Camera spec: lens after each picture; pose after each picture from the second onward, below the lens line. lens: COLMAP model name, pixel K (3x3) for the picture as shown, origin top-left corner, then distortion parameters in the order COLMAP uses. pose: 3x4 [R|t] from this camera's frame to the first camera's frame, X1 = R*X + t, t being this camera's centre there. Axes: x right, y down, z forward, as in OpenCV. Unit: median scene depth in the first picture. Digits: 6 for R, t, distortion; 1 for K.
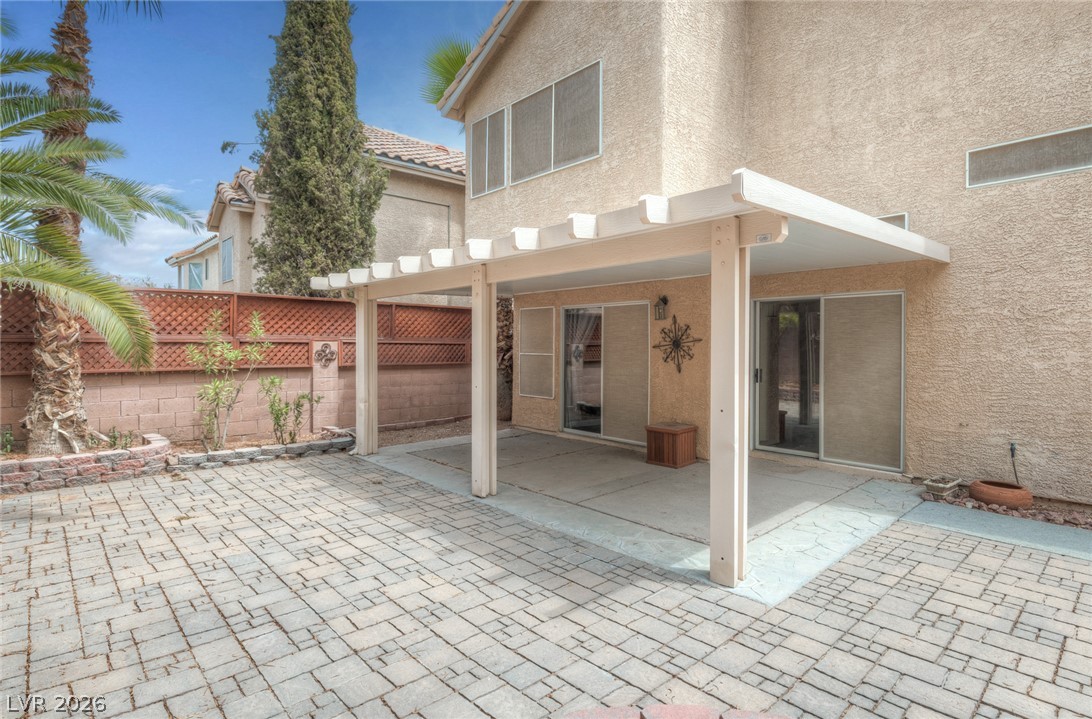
lens RADIAL K [[553.4, 0, 551.9], [0, 553.4, 340.0], [0, 0, 1]] dist [-0.000837, -0.002456]
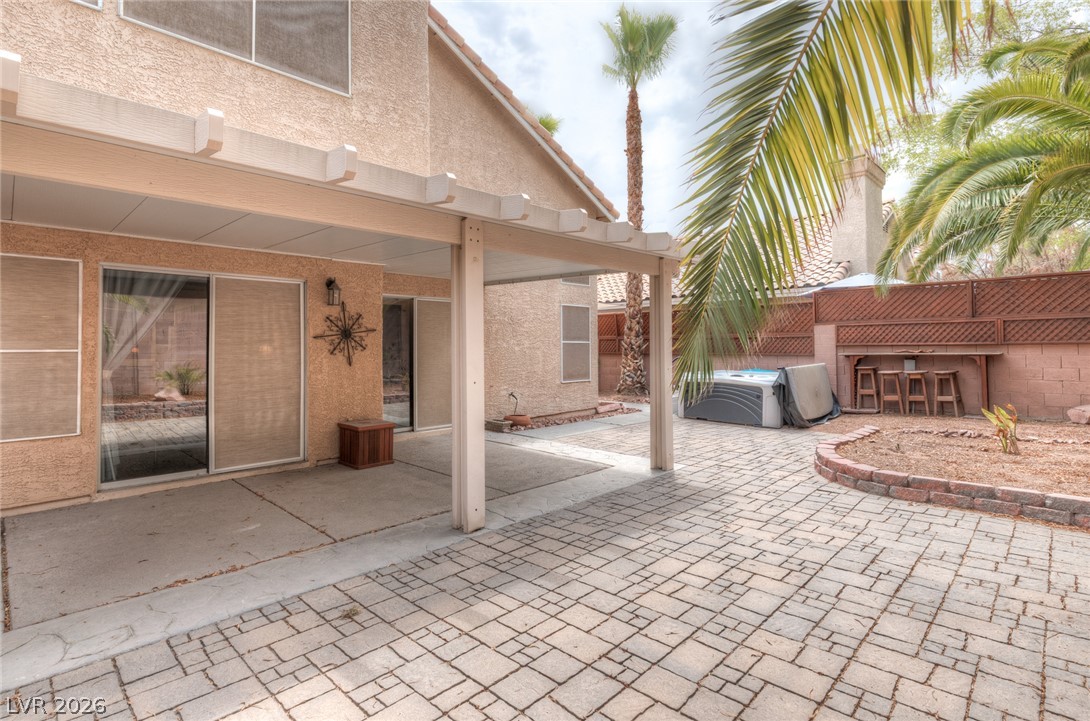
lens RADIAL K [[539.4, 0, 537.9], [0, 539.4, 331.9], [0, 0, 1]] dist [-0.003978, -0.001332]
pose [[-0.049004, 0.028926, 0.998380, -0.813062], [0.002883, 0.999580, -0.028819, 0.036614], [-0.998794, 0.001466, -0.049067, 0.895349]]
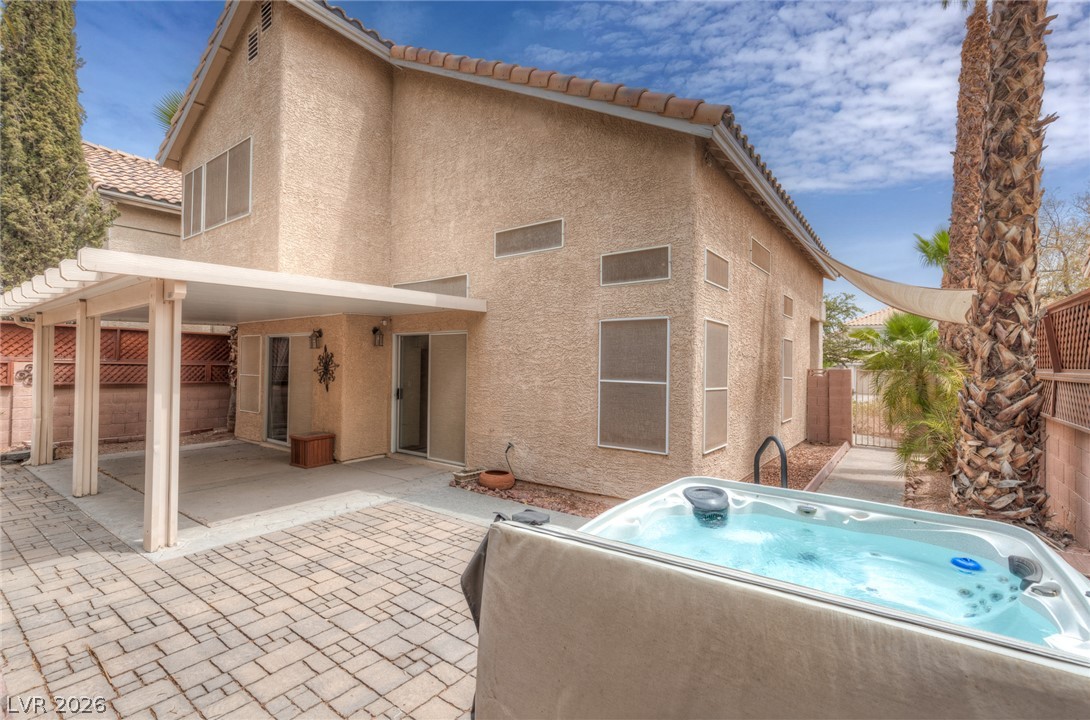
lens RADIAL K [[491.0, 0, 548.9], [0, 491.0, 353.4], [0, 0, 1]] dist [0.003619, -0.001642]
pose [[0.981969, 0.015520, 0.188404, 0.621105], [-0.012534, 0.999776, -0.017027, -0.017254], [-0.188626, 0.014359, 0.981944, -0.217183]]
